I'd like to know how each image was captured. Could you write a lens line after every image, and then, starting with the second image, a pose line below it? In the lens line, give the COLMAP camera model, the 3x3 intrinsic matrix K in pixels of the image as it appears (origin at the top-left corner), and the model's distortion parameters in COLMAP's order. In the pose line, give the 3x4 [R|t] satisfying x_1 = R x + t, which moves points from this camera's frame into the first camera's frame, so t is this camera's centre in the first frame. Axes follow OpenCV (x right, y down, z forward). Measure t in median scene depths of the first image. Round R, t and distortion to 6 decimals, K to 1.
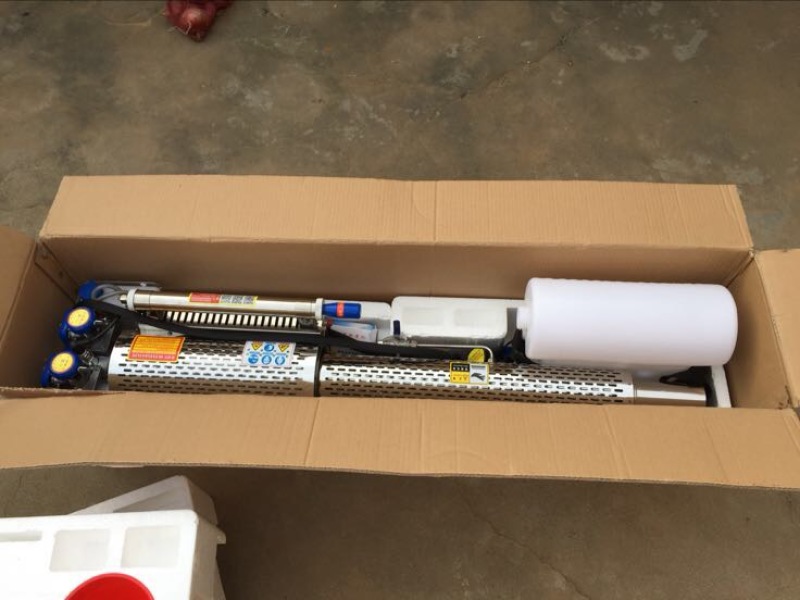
lens RADIAL K [[688.0, 0, 400.0], [0, 688.0, 300.0], [0, 0, 1]] dist [0.060735, -0.000179]
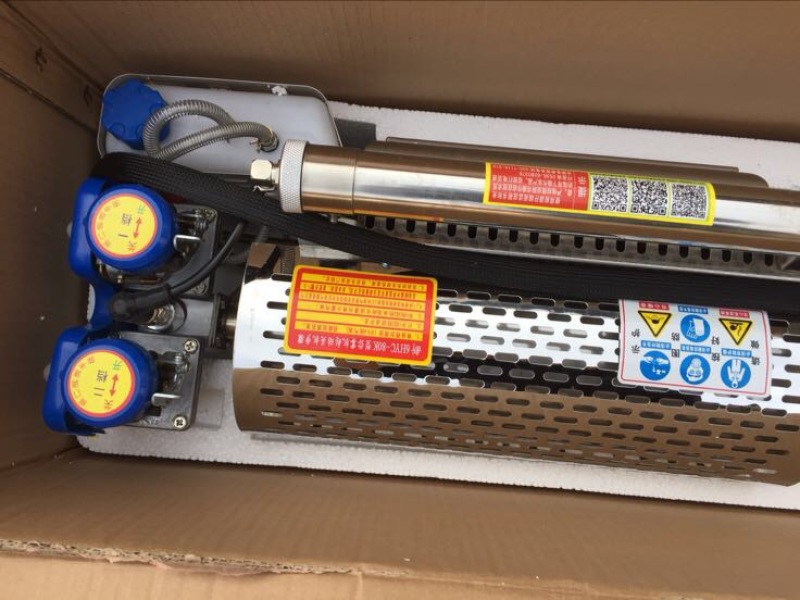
lens RADIAL K [[688.0, 0, 400.0], [0, 688.0, 300.0], [0, 0, 1]] dist [0.060735, -0.000179]
pose [[0.999083, 0.028023, 0.032364, -0.347110], [-0.039056, 0.906225, 0.420988, -0.081434], [-0.017532, -0.421866, 0.906489, 0.702347]]
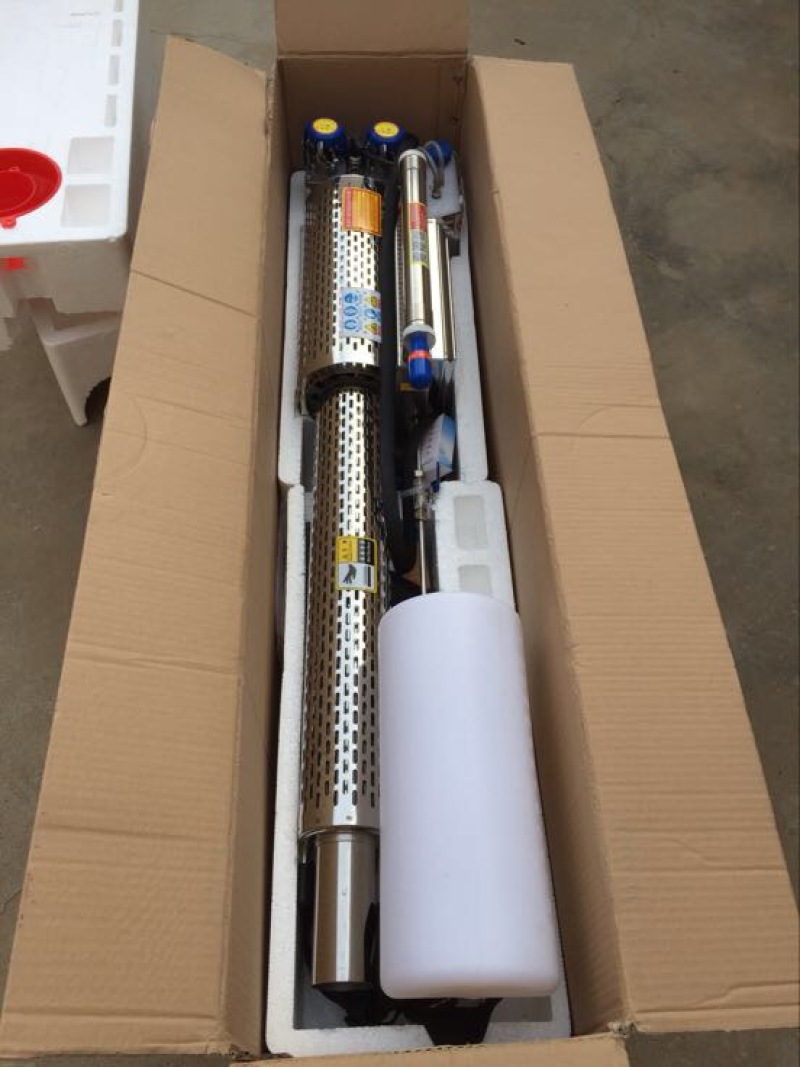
lens RADIAL K [[890.6, 0, 400.0], [0, 890.6, 533.5], [0, 0, 1]] dist [0.053426, -0.001107]
pose [[0.091229, 0.856685, -0.507709, 0.486788], [-0.892312, 0.296668, 0.340247, -0.209150], [0.442106, 0.421994, 0.791495, 0.372847]]
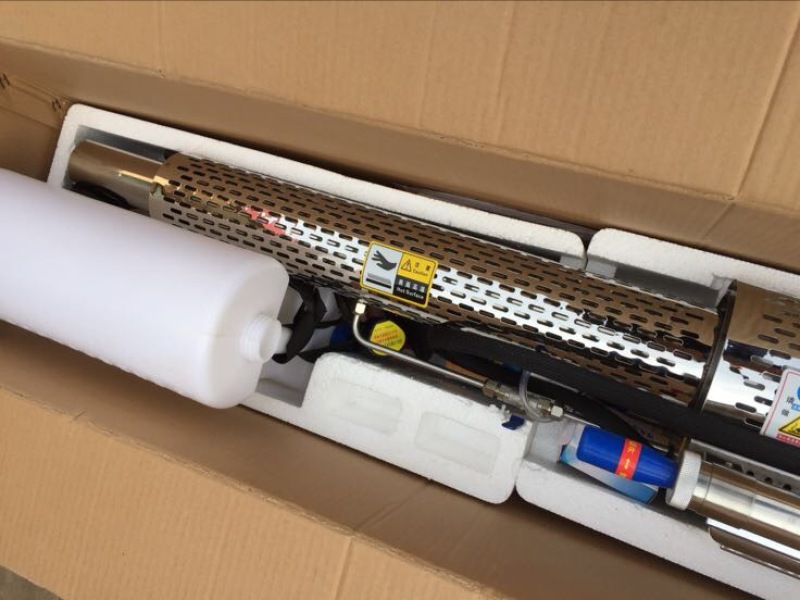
lens RADIAL K [[688.0, 0, 400.0], [0, 688.0, 300.0], [0, 0, 1]] dist [0.060735, -0.000179]
pose [[-0.915306, -0.232754, 0.328695, -0.074709], [0.365171, -0.823849, 0.433501, -0.133293], [0.169896, 0.516816, 0.839069, 0.577537]]
